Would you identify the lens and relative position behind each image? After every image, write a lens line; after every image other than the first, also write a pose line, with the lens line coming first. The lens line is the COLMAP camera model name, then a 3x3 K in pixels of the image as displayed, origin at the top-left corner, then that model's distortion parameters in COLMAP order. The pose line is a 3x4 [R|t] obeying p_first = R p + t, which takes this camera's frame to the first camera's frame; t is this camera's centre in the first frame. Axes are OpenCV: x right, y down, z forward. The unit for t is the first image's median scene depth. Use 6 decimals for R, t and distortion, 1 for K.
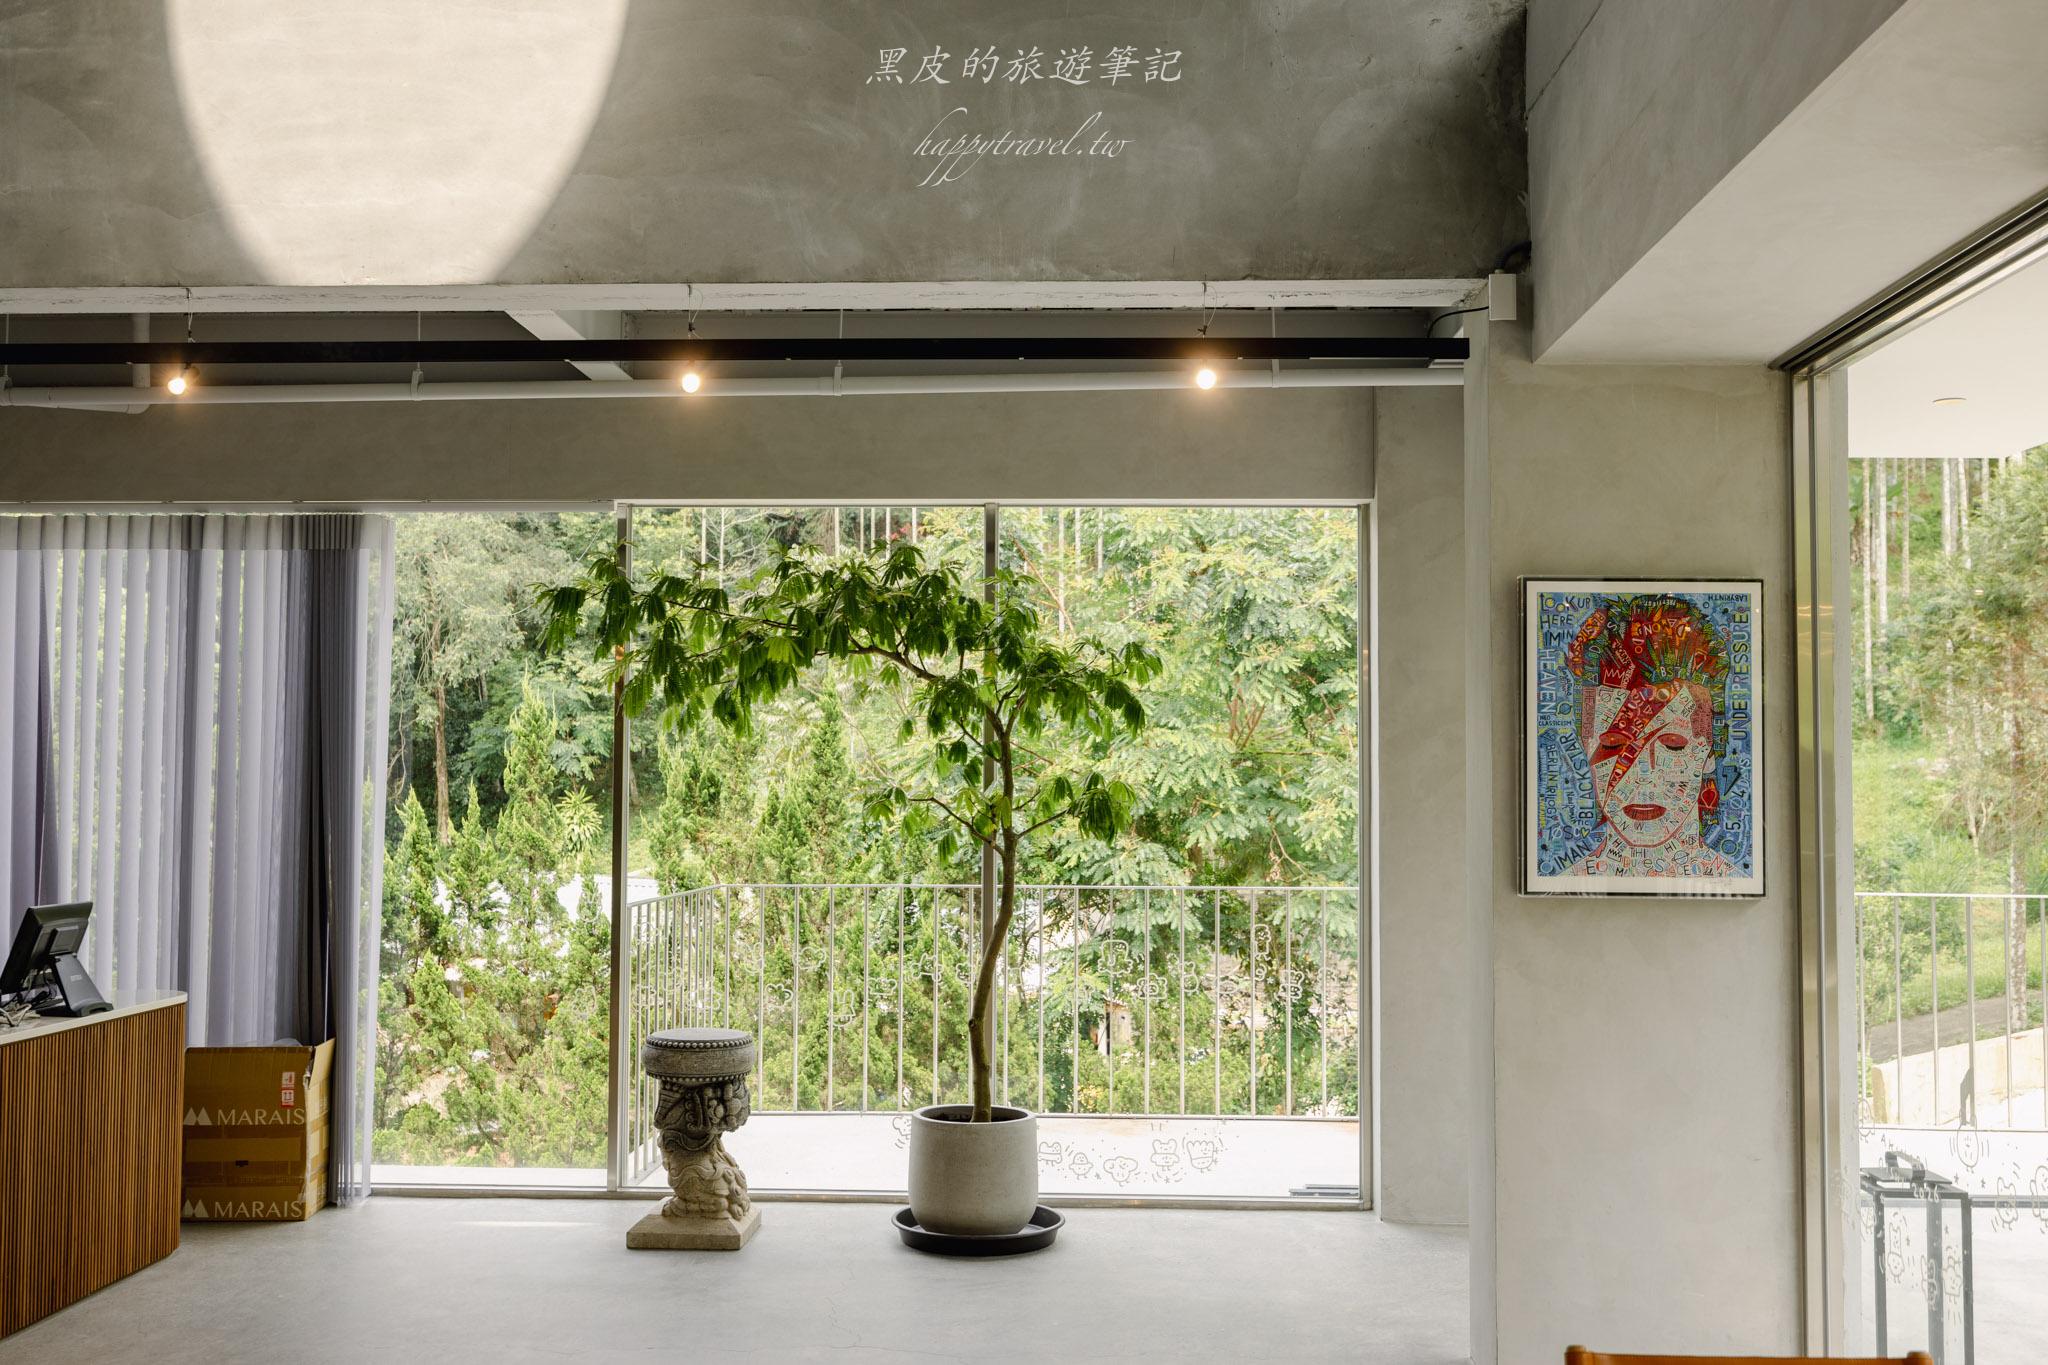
lens RADIAL K [[1963.8, 0, 1025.7], [0, 1963.8, 685.5], [0, 0, 1]] dist [-0.005303, 0.000000]
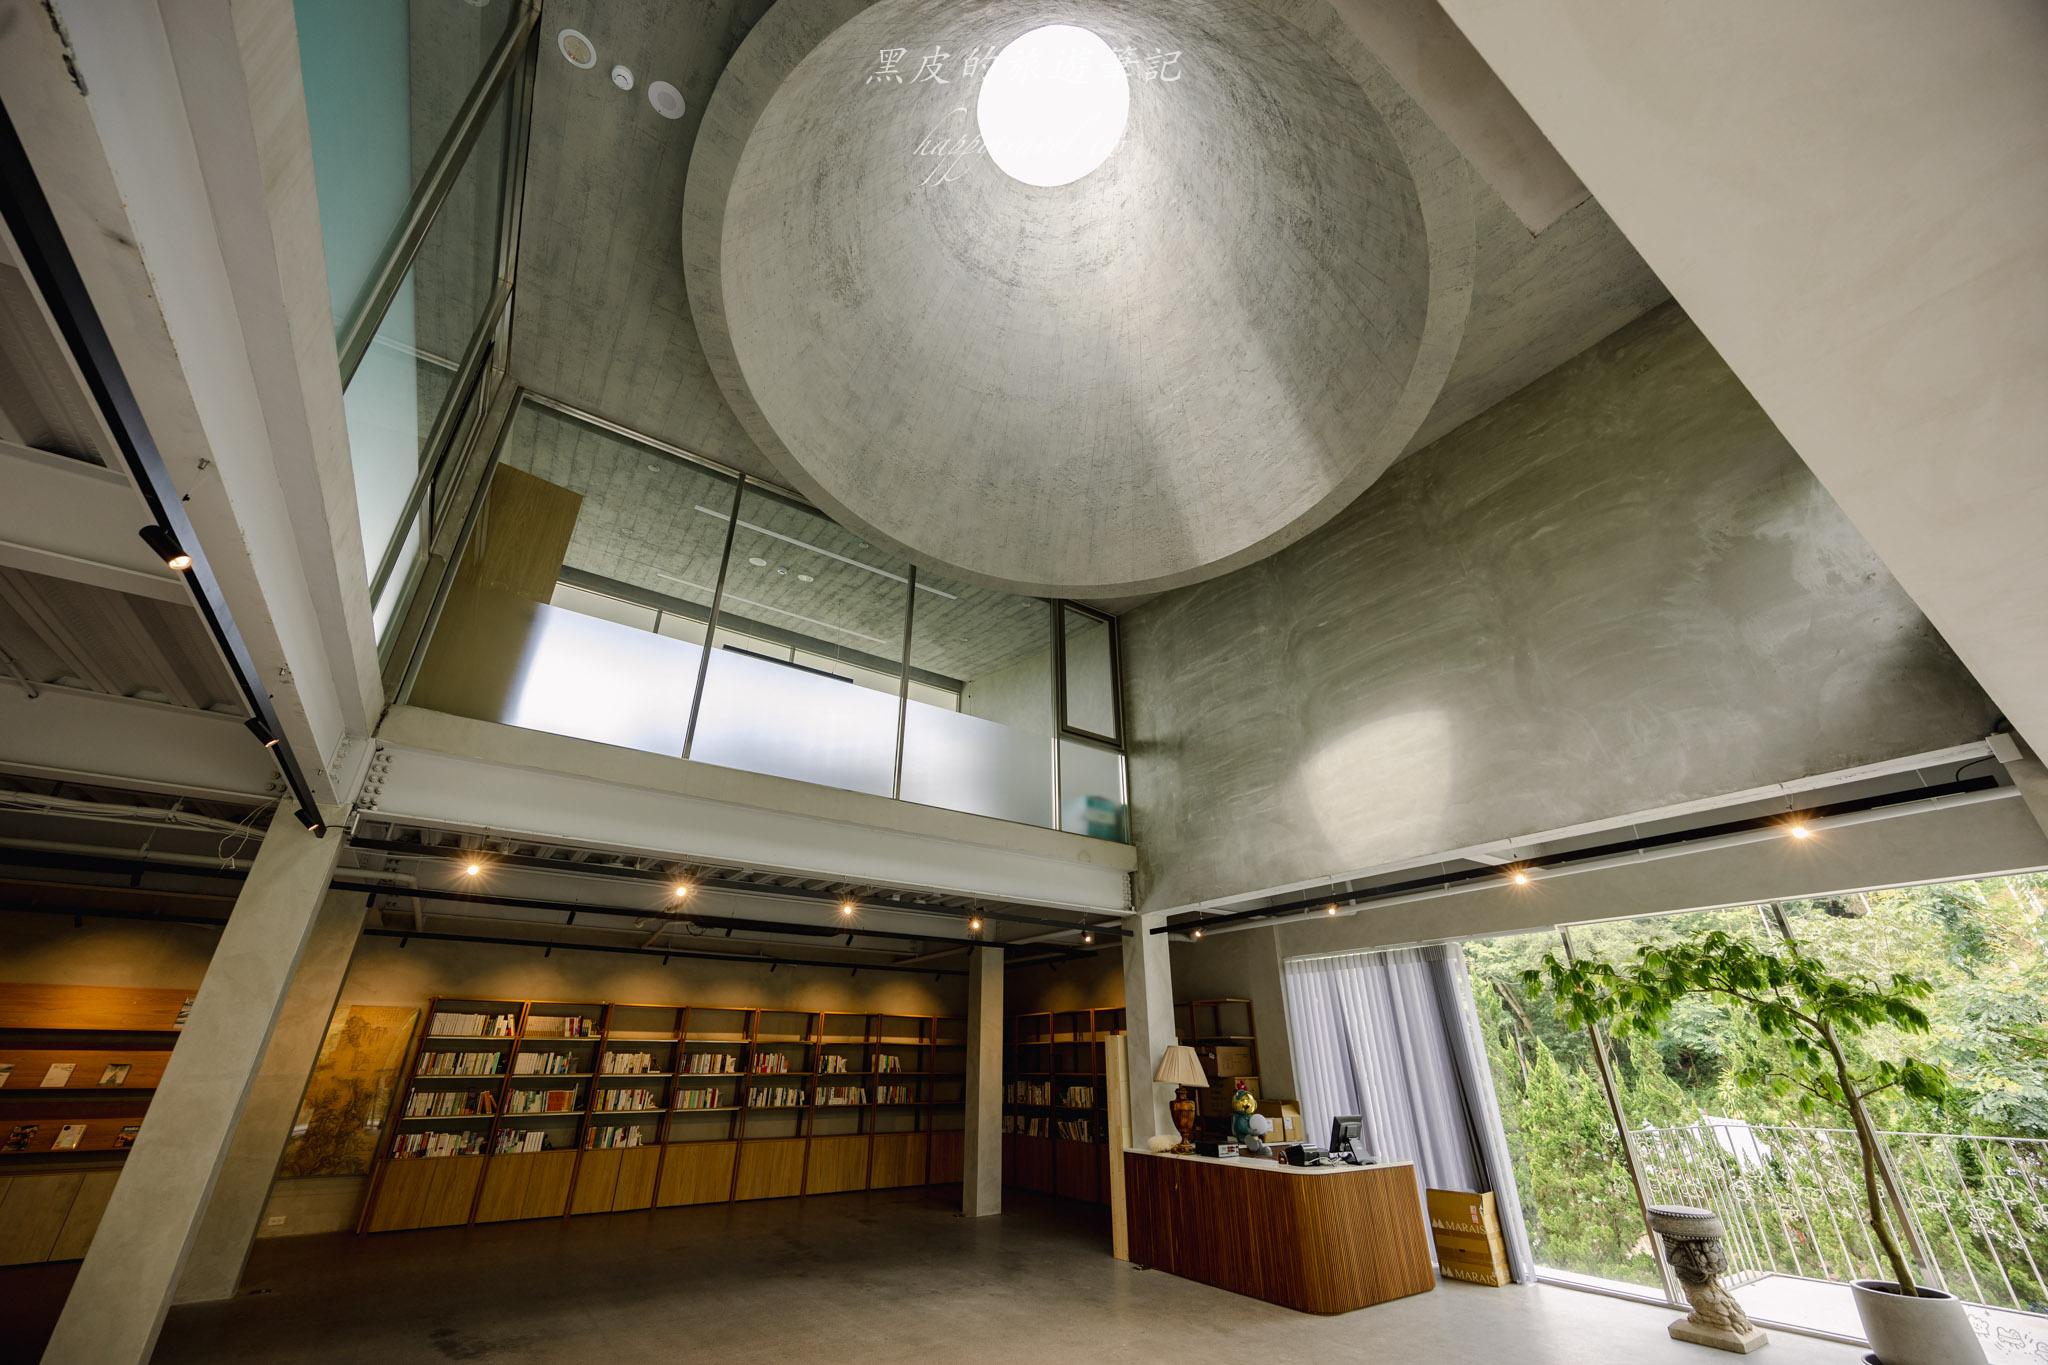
lens RADIAL K [[779.9, 0, 1023.1], [0, 779.9, 678.0], [0, 0, 1]] dist [-0.002713, -0.000617]
pose [[0.594166, -0.355171, -0.721679, 0.187139], [0.037419, 0.908462, -0.416288, -0.003221], [0.803472, 0.220340, 0.553067, -0.054981]]
